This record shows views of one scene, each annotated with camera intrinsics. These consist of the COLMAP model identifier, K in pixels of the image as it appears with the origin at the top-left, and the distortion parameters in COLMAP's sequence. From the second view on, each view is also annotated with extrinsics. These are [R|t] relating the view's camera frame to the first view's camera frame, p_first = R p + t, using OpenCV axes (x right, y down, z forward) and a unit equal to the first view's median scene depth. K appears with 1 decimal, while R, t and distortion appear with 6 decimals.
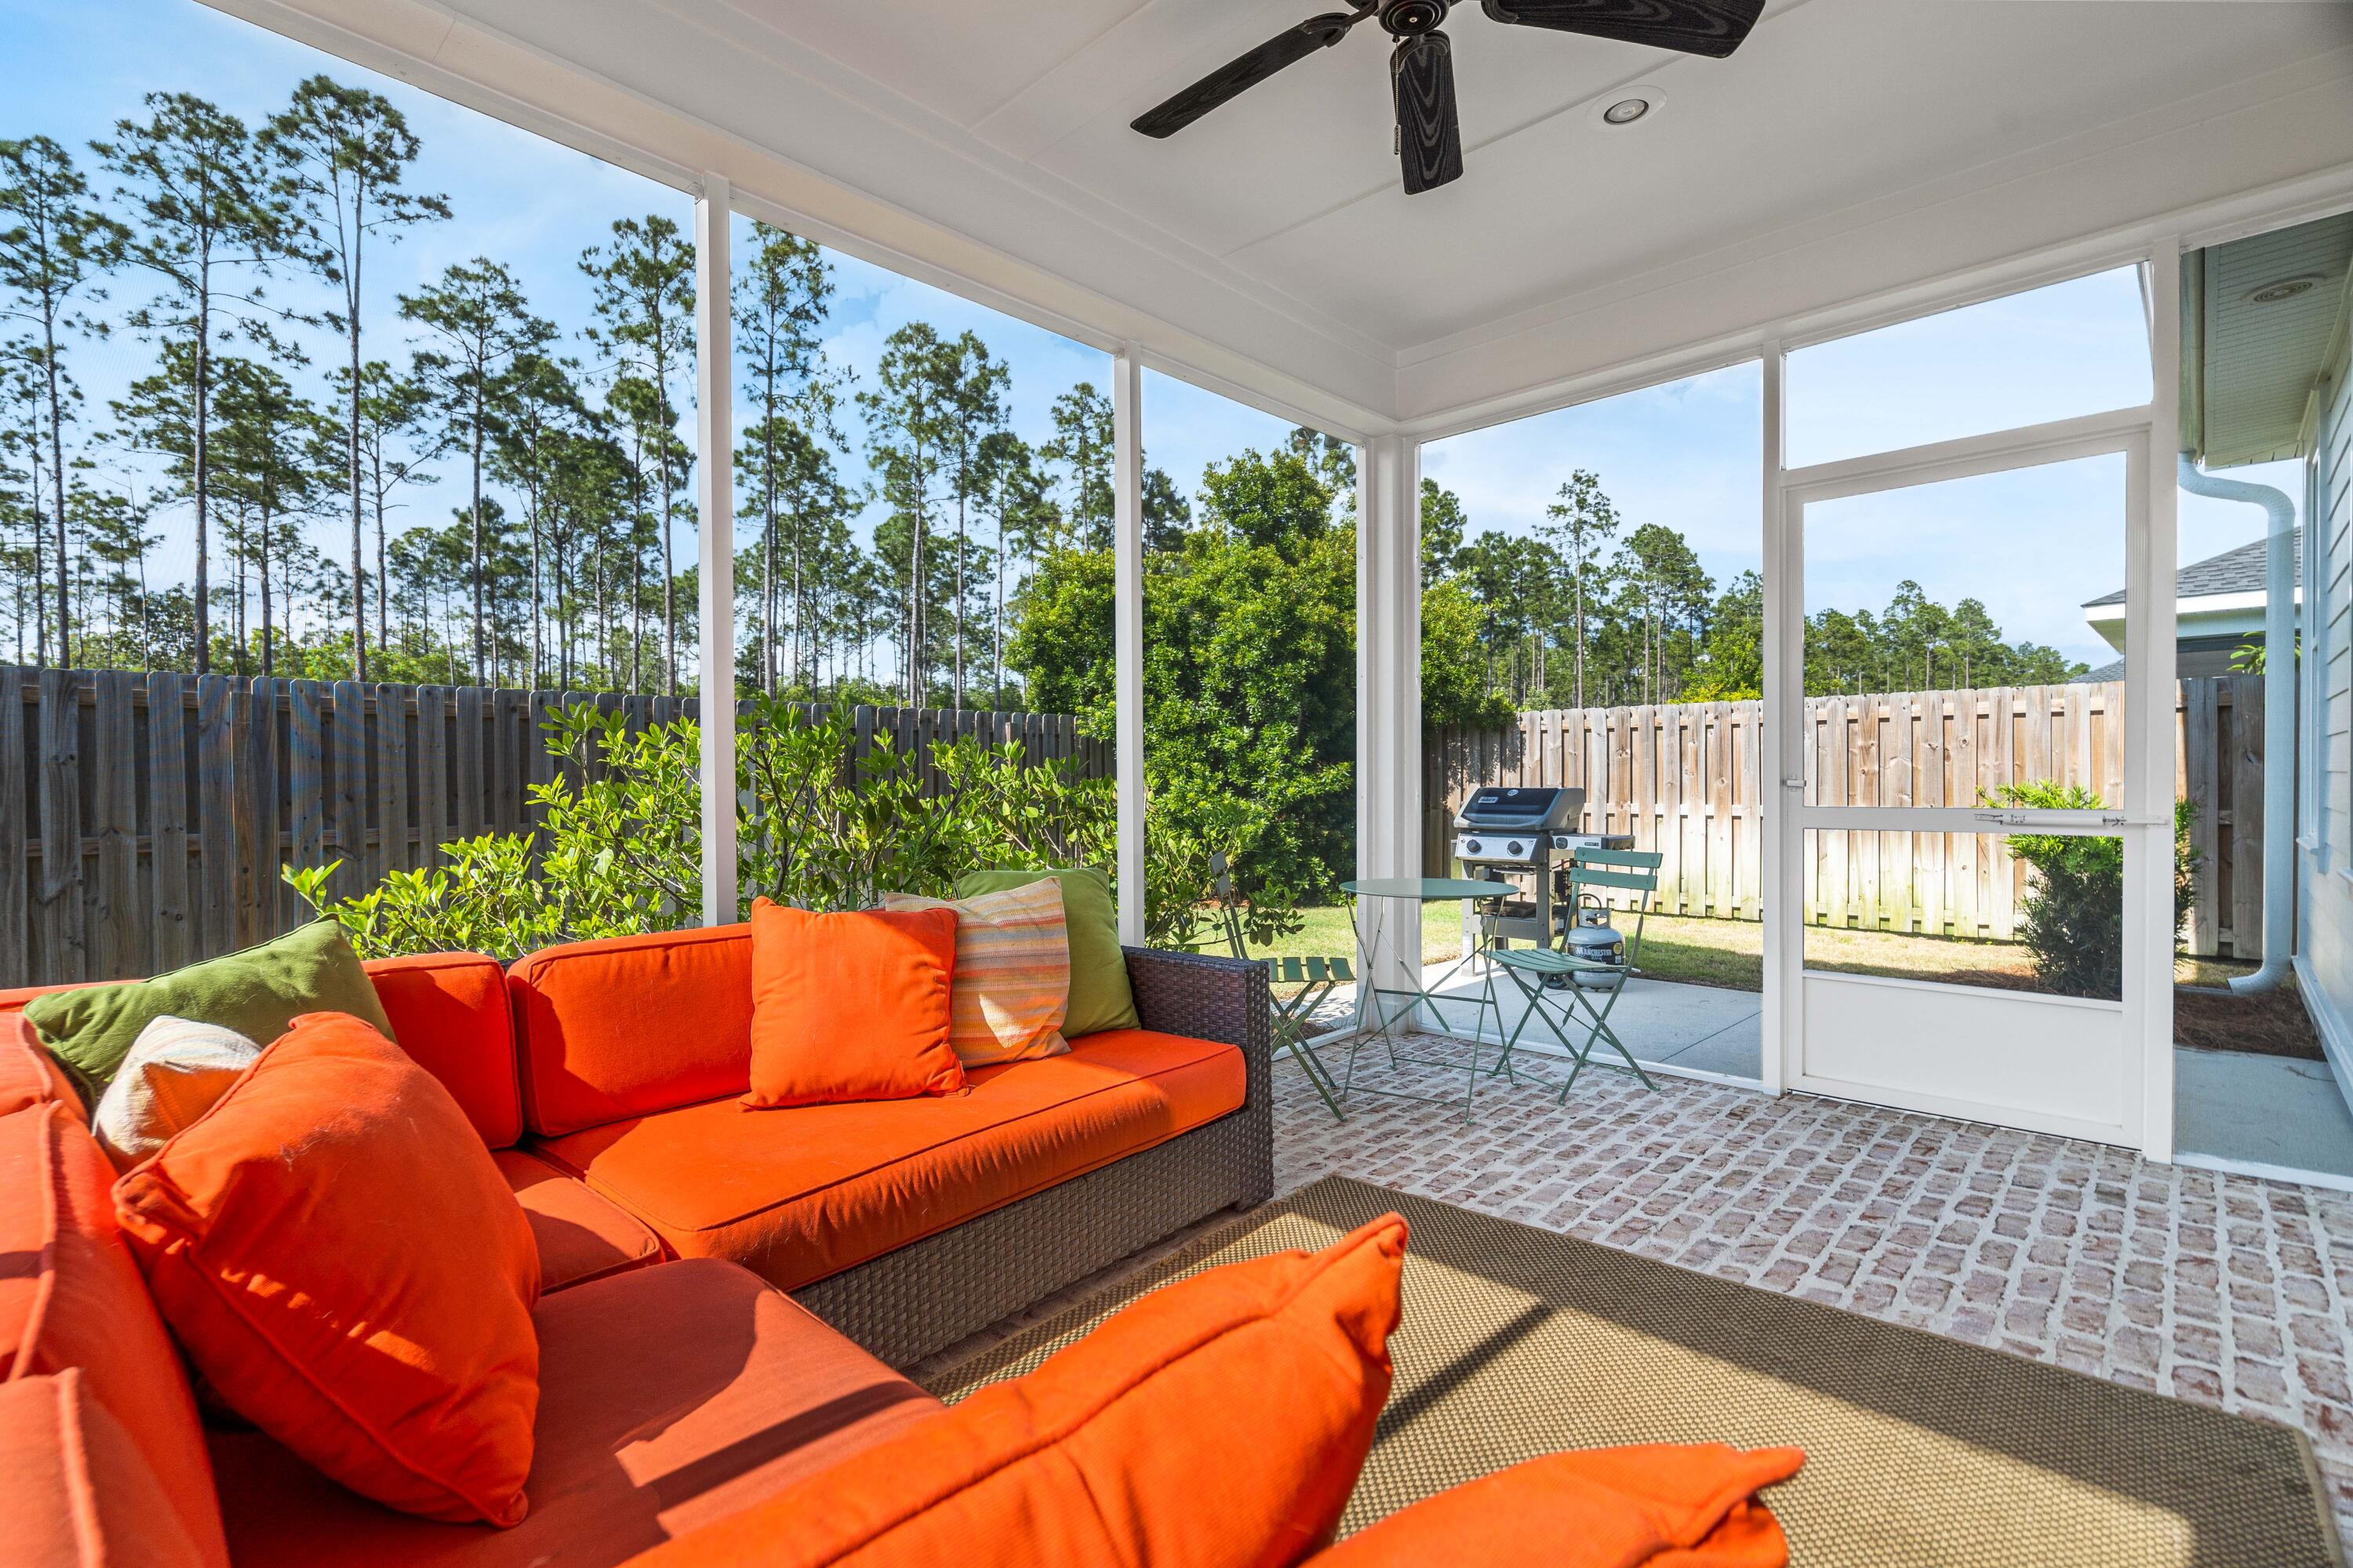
lens RADIAL K [[1096.9, 0, 1174.6], [0, 1096.9, 776.1], [0, 0, 1]] dist [-0.002464, 0.002129]
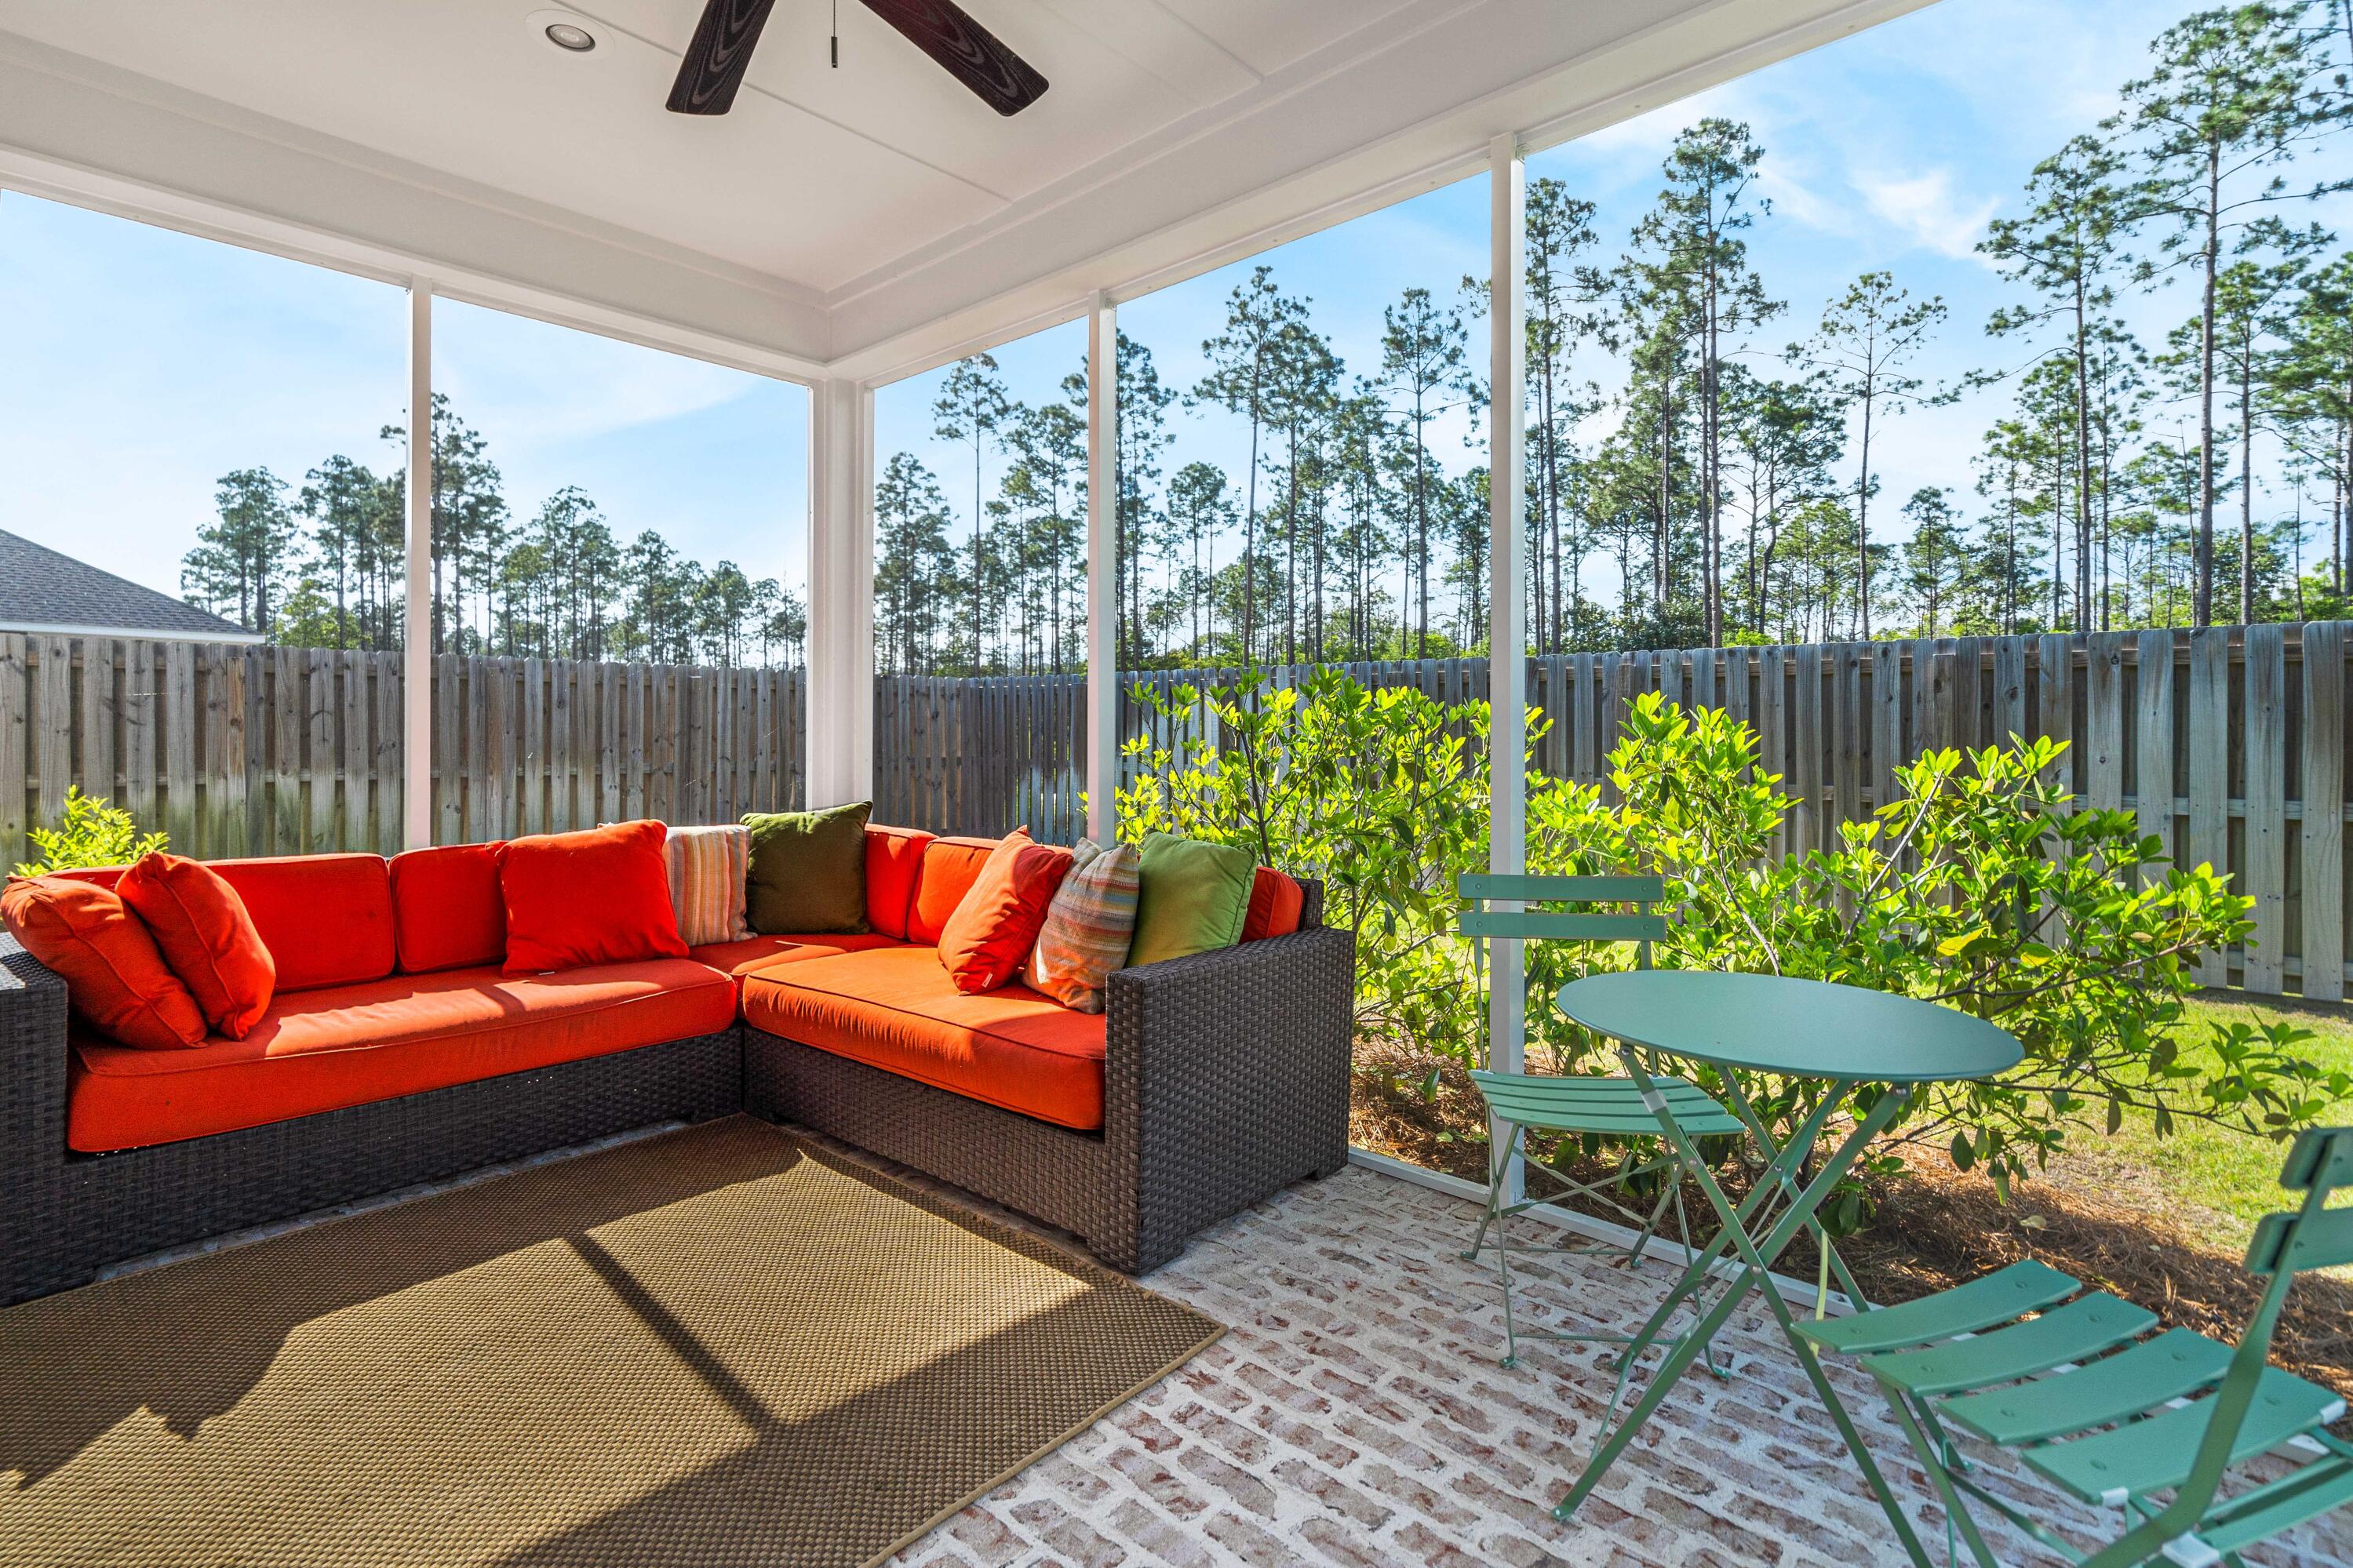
lens RADIAL K [[1096.7, 0, 1159.6], [0, 1096.7, 744.1], [0, 0, 1]] dist [-0.002464, 0.002129]
pose [[0.010302, 0.024615, -0.999644, 0.772192], [-0.001441, 0.999696, 0.024602, -0.030572], [0.999946, 0.001187, 0.010334, 0.864714]]
